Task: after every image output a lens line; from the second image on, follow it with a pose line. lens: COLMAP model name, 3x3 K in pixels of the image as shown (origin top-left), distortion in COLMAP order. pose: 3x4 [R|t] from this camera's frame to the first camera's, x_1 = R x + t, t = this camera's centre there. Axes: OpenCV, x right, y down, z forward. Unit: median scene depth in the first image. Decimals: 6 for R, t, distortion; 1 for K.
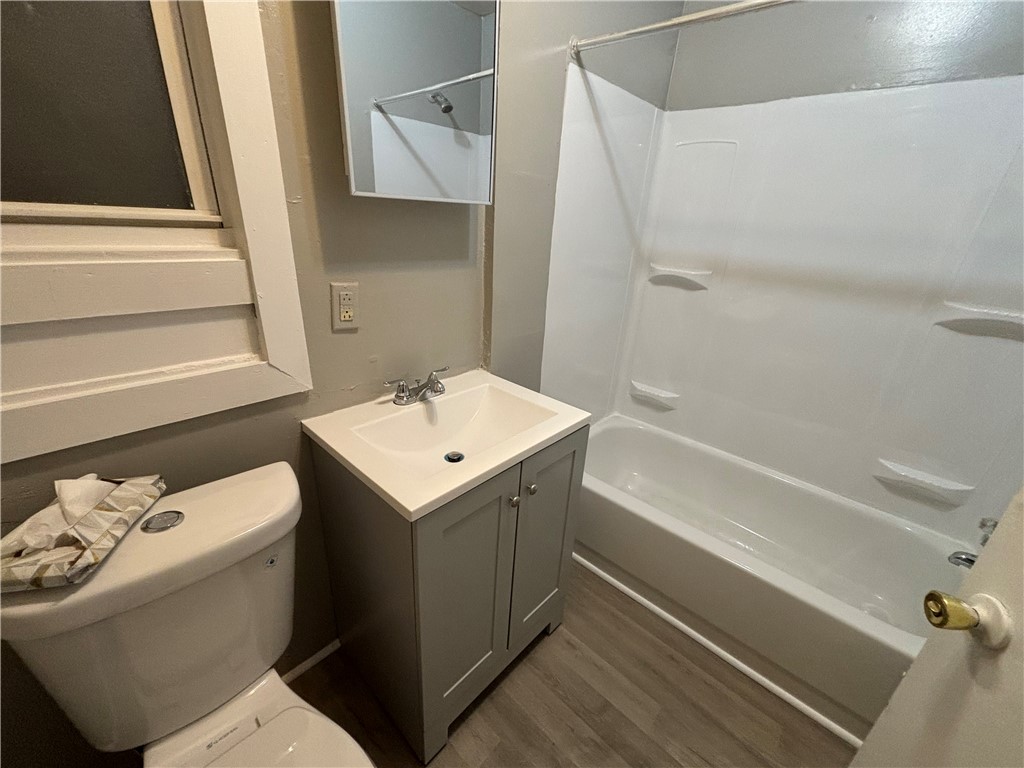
lens RADIAL K [[412.2, 0, 509.1], [0, 412.2, 386.2], [0, 0, 1]] dist [-0.002604, -0.000156]
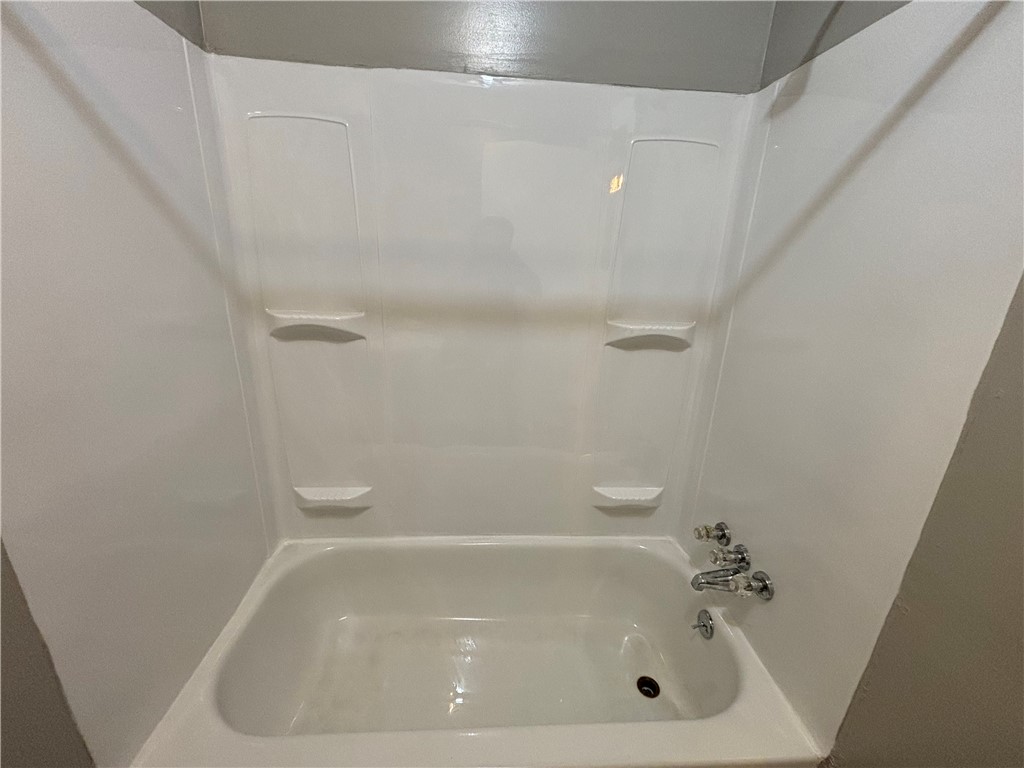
lens RADIAL K [[412.2, 0, 509.1], [0, 412.2, 386.2], [0, 0, 1]] dist [-0.002604, -0.000156]
pose [[0.694358, -0.244222, 0.676921, 0.158317], [0.275818, 0.959135, 0.063117, -0.130653], [-0.664673, 0.142882, 0.733344, 0.338447]]
